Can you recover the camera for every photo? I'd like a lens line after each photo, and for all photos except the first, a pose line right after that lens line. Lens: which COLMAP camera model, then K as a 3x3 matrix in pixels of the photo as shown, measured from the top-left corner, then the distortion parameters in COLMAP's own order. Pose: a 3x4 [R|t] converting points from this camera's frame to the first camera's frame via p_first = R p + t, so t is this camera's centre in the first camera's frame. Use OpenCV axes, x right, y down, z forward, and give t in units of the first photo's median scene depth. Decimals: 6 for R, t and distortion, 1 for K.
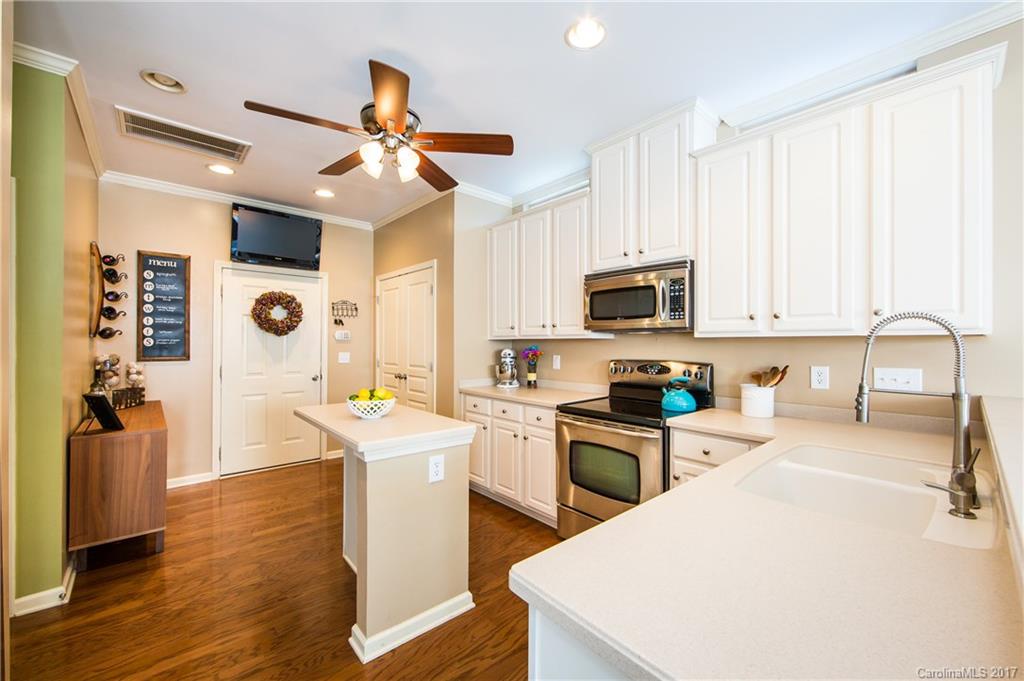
lens RADIAL K [[410.1, 0, 504.4], [0, 410.1, 341.4], [0, 0, 1]] dist [0.000557, -0.000203]
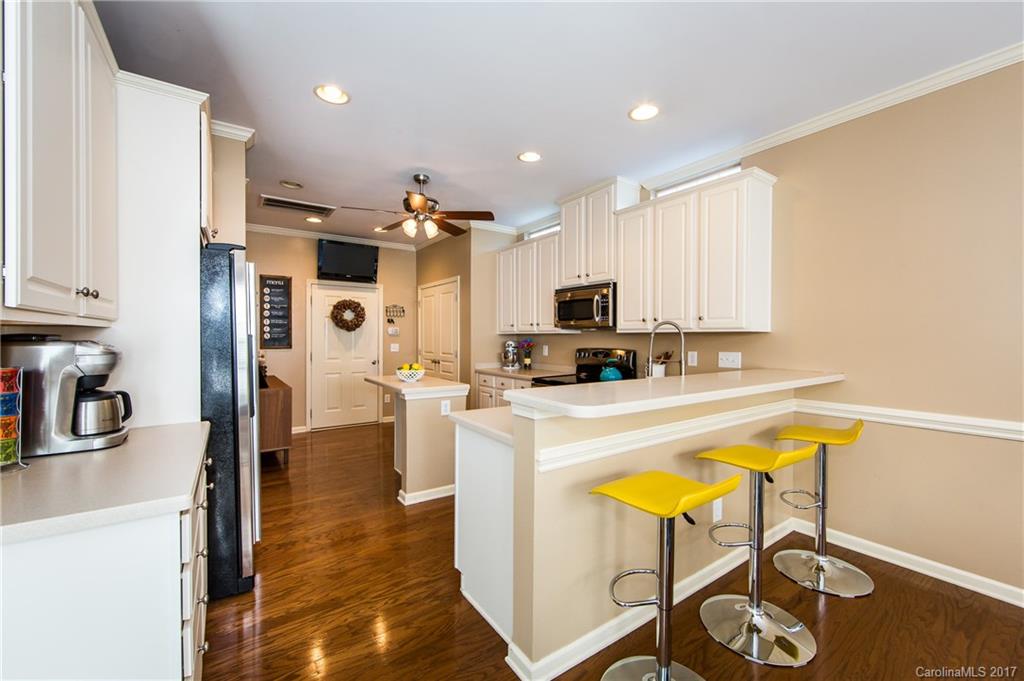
lens RADIAL K [[410.1, 0, 517.6], [0, 410.1, 341.0], [0, 0, 1]] dist [0.000557, -0.000203]
pose [[0.996566, 0.000523, -0.082806, 0.171397], [0.000582, 0.999911, 0.013324, 0.000379], [0.082805, -0.013327, 0.996477, -0.430917]]
